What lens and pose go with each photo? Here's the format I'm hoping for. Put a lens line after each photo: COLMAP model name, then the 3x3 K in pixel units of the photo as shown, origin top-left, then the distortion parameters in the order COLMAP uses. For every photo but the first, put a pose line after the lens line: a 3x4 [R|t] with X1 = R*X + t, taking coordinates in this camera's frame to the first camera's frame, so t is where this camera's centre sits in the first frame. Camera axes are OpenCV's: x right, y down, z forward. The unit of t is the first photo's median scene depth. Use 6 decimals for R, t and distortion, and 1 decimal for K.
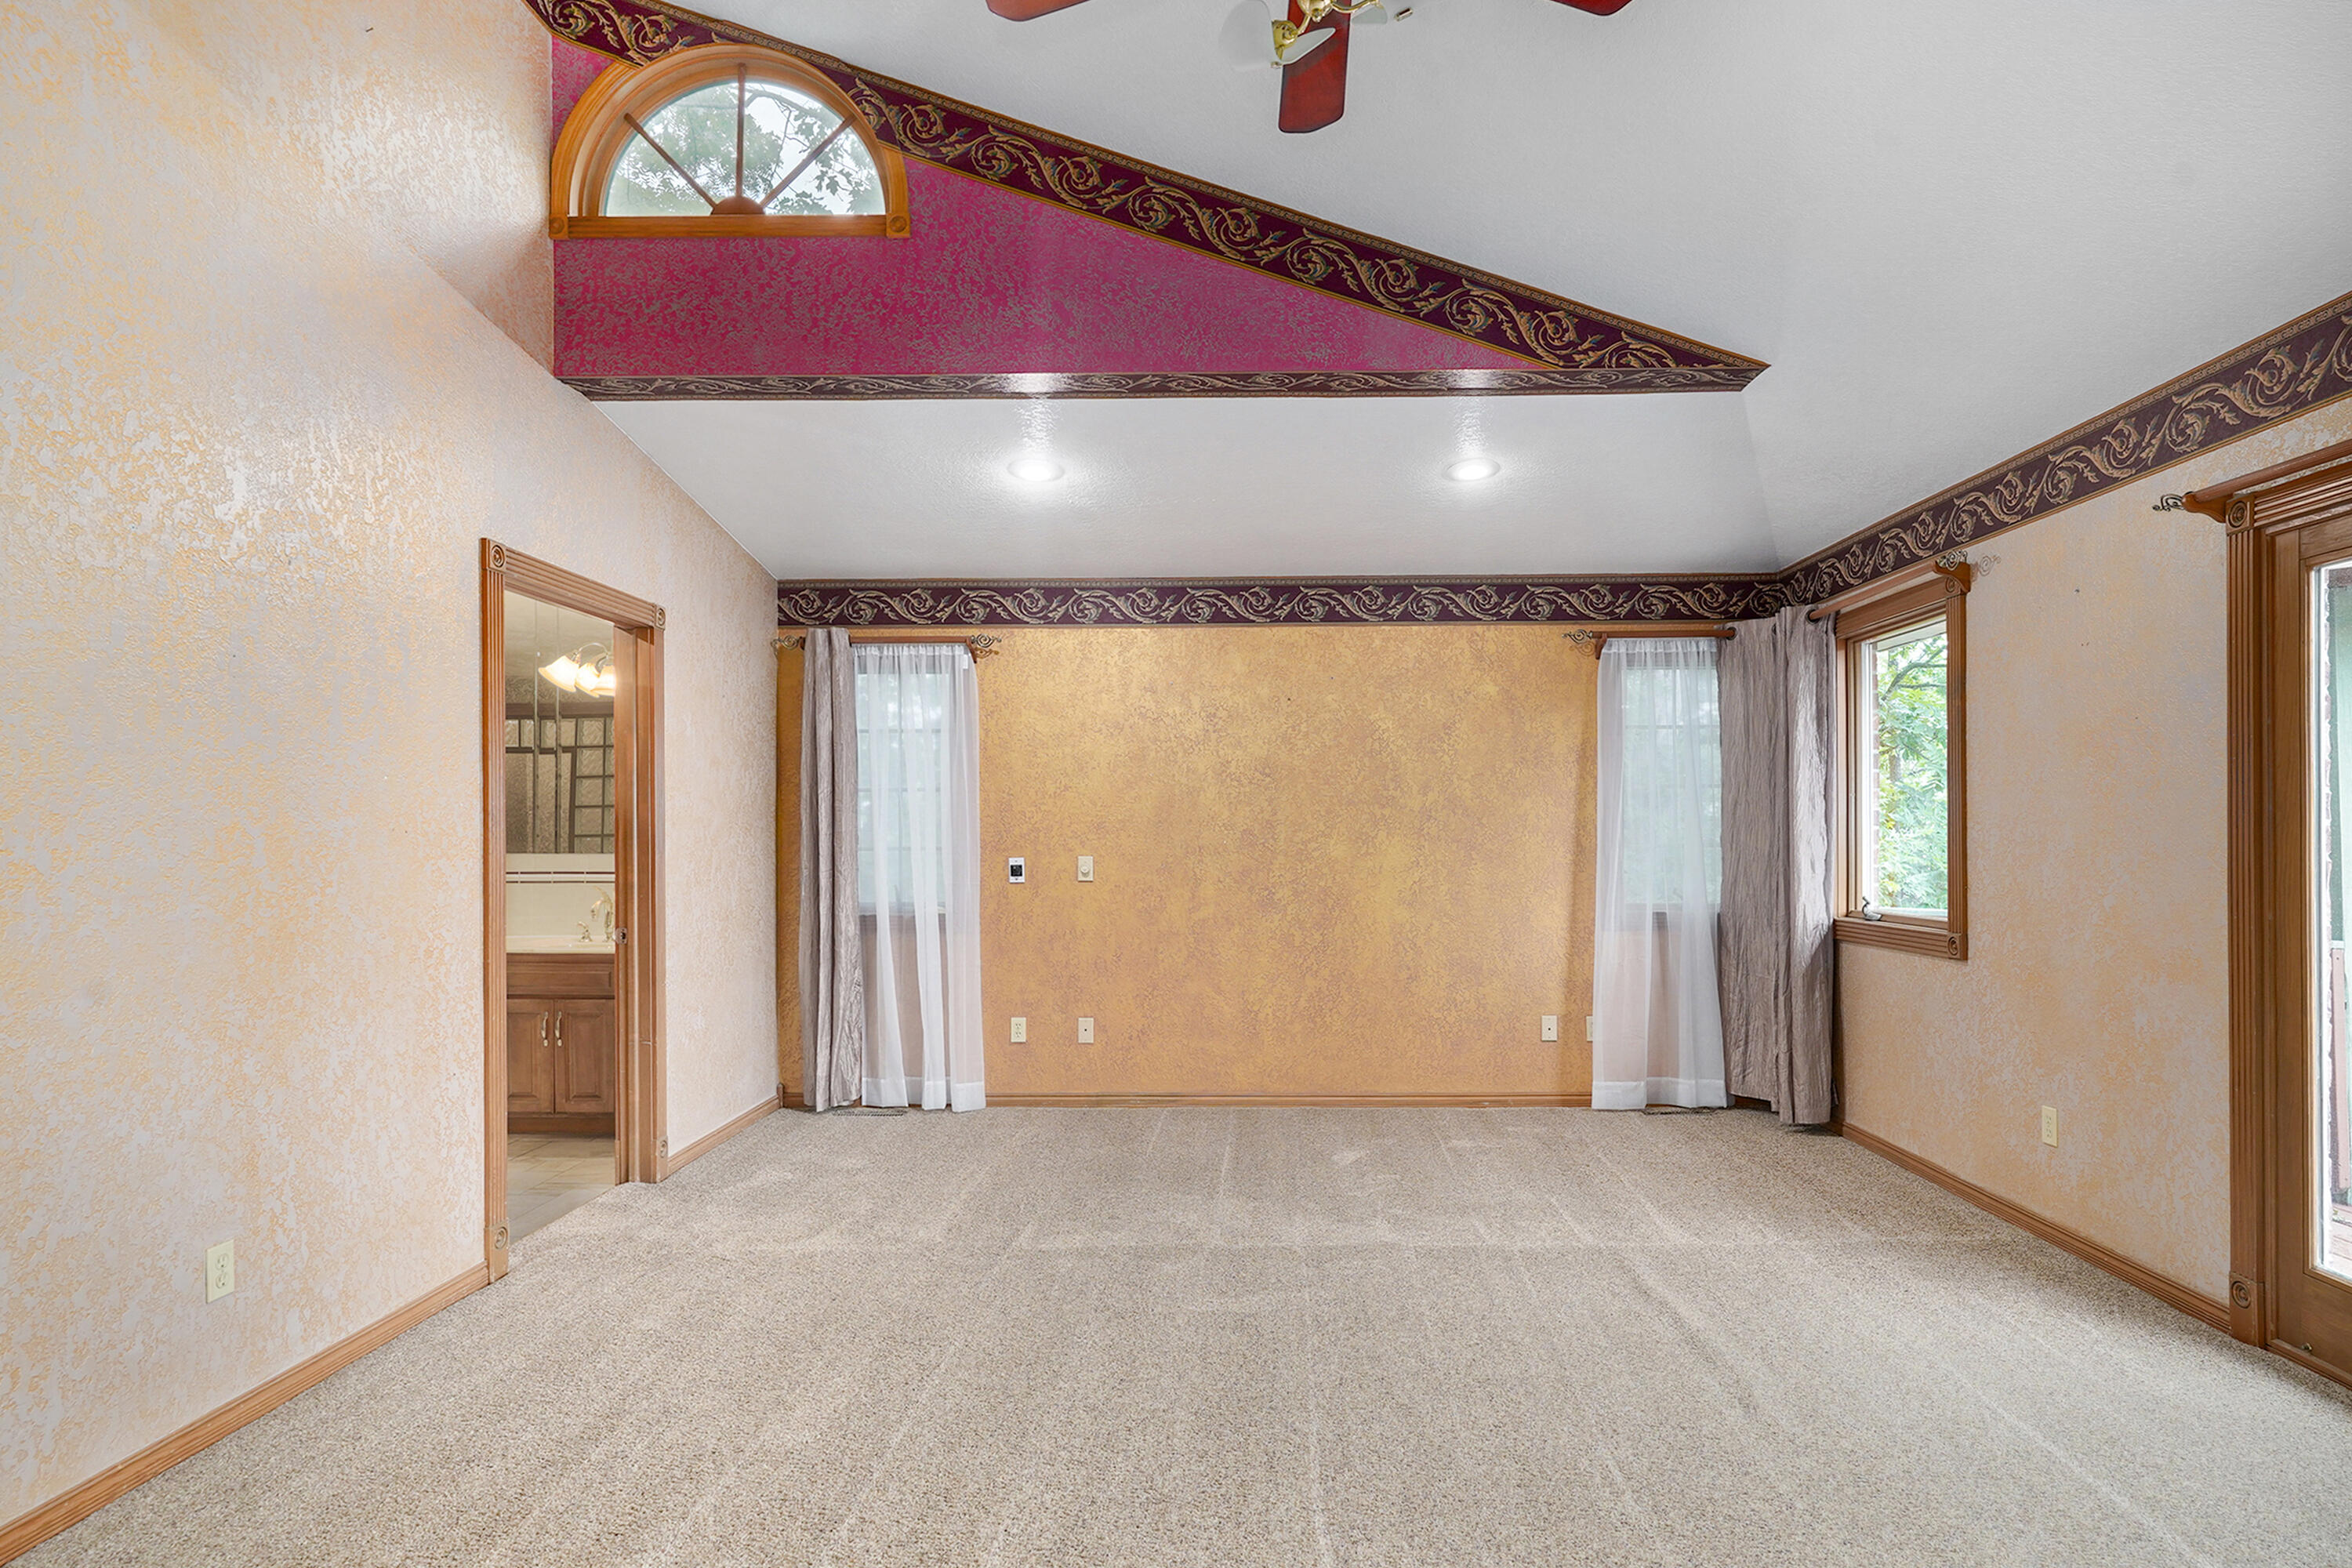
lens RADIAL K [[1202.5, 0, 1172.4], [0, 1202.5, 820.2], [0, 0, 1]] dist [-0.006032, 0.002059]
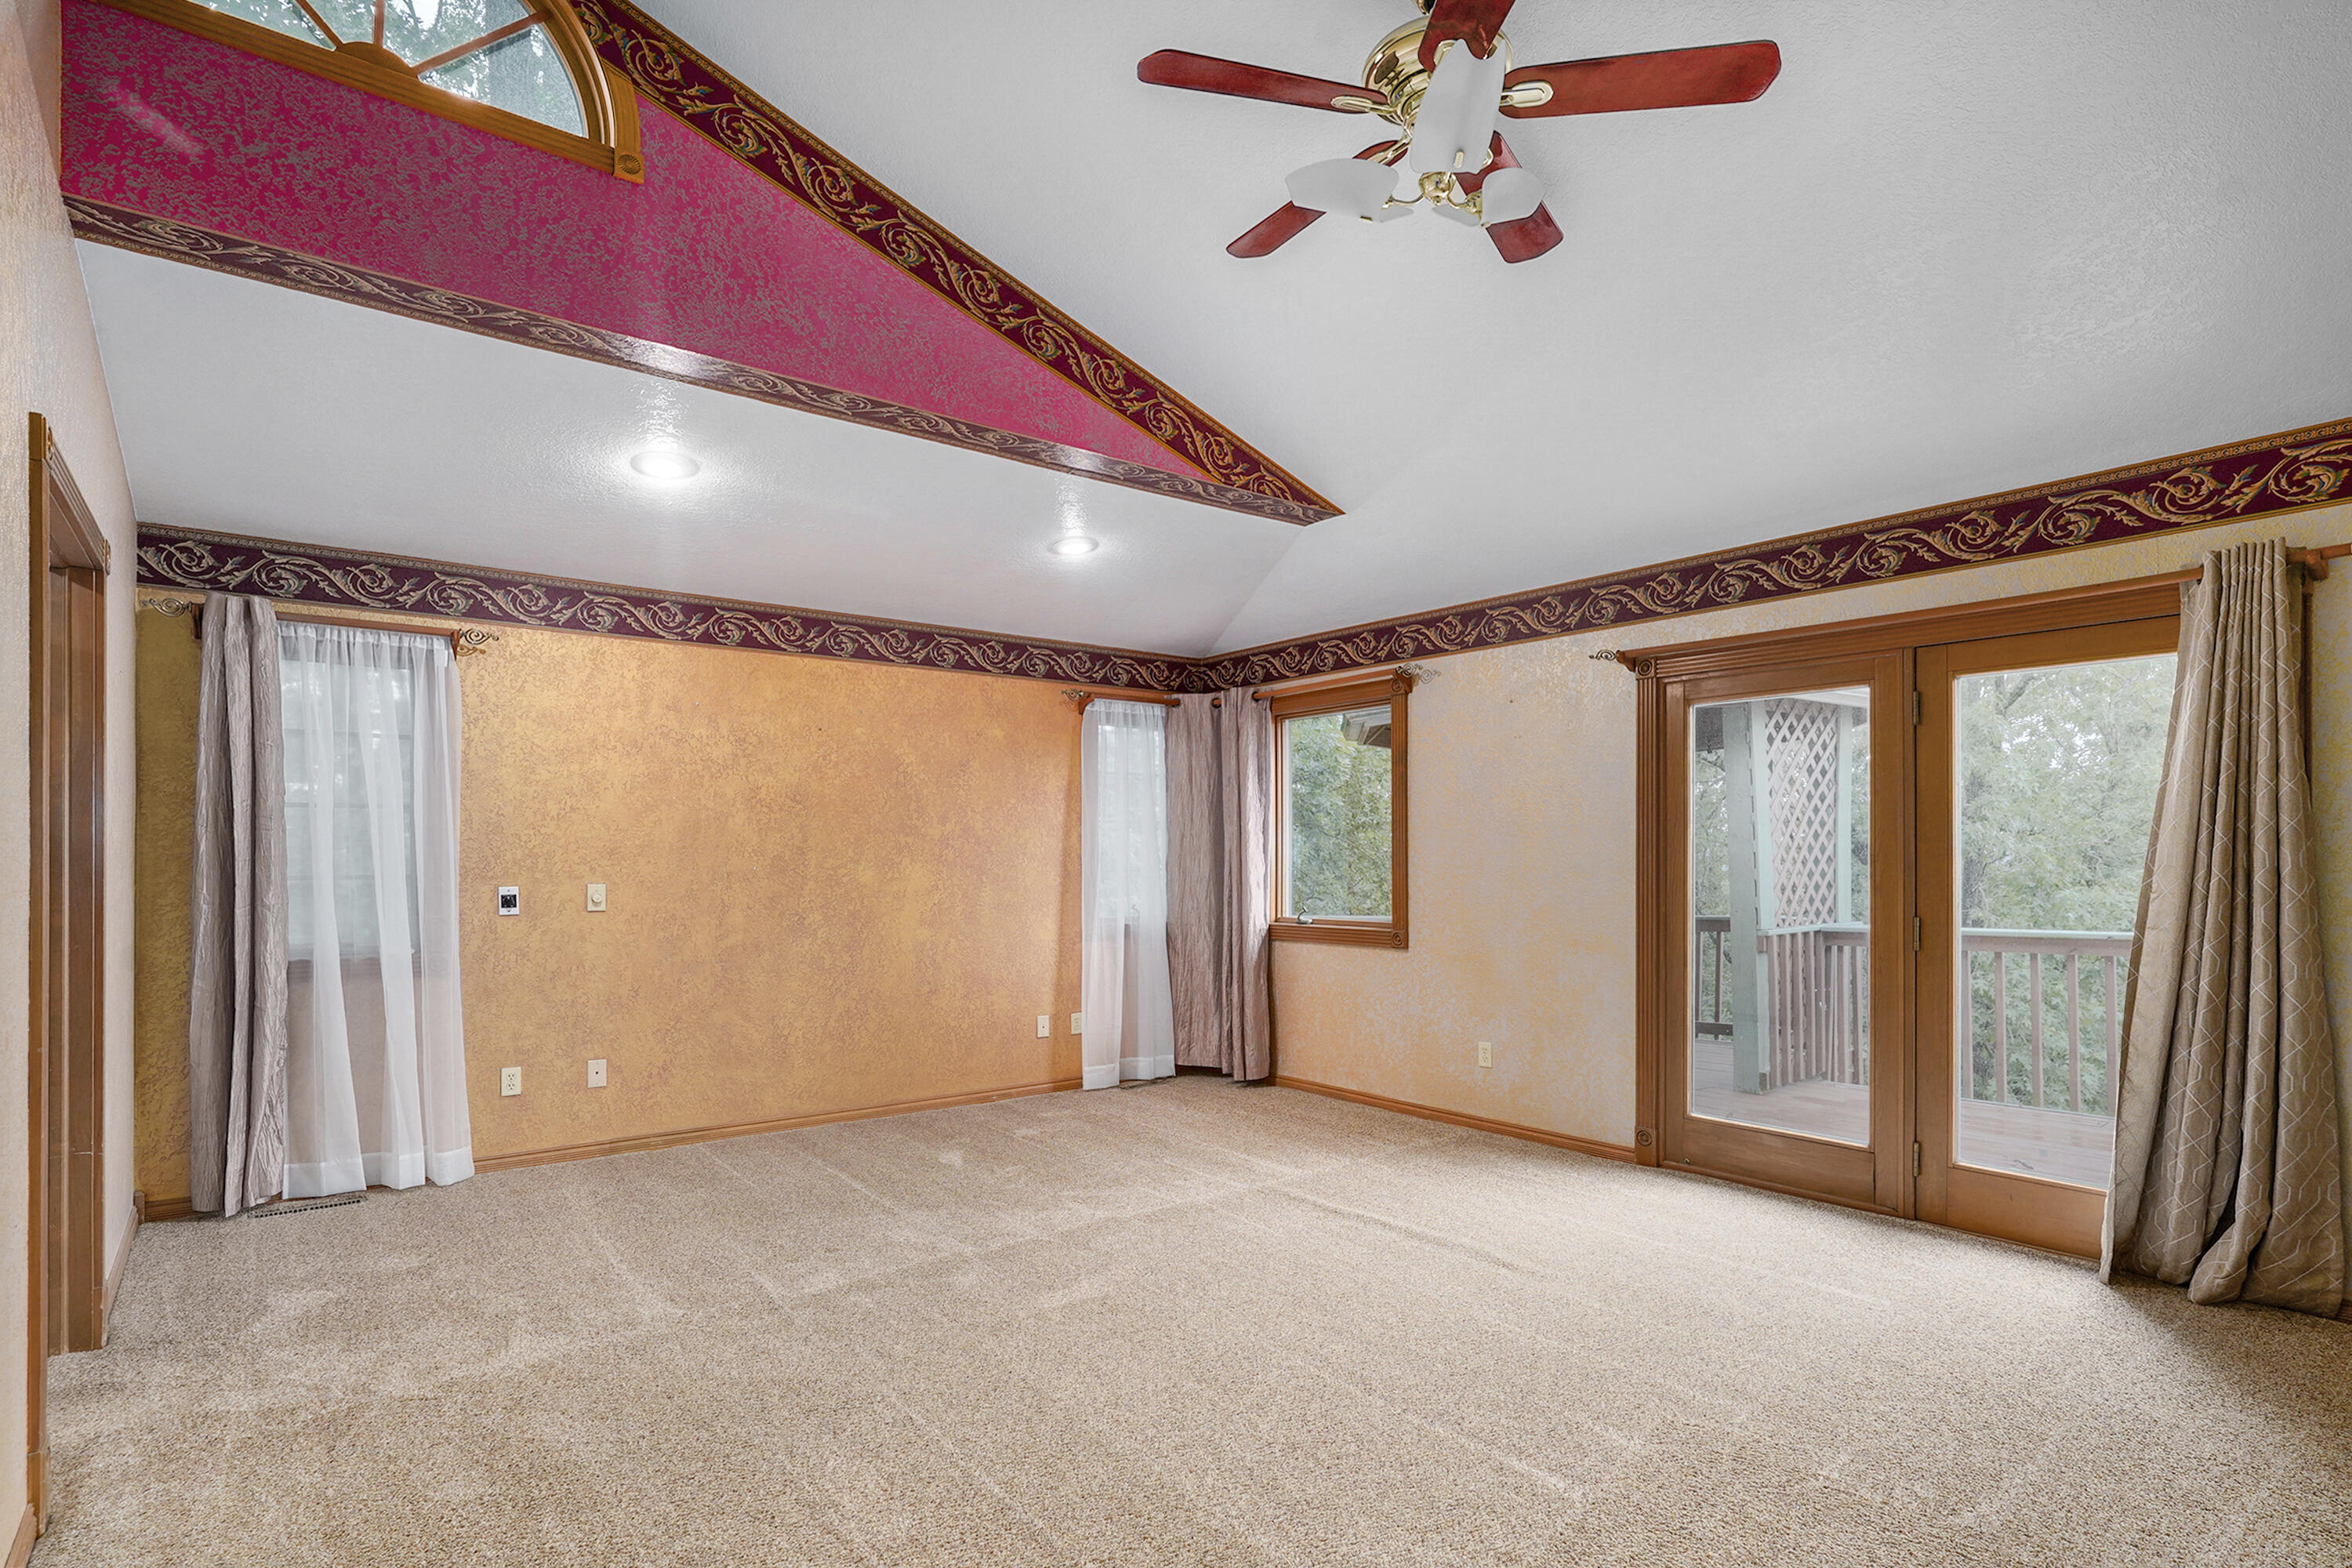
lens RADIAL K [[1086.2, 0, 1175.8], [0, 1086.2, 845.9], [0, 0, 1]] dist [-0.013382, 0.007895]
pose [[0.805080, 0.008863, 0.593100, -0.217900], [-0.007796, 0.999960, -0.004360, 0.001020], [-0.593115, -0.001114, 0.805117, 0.074714]]
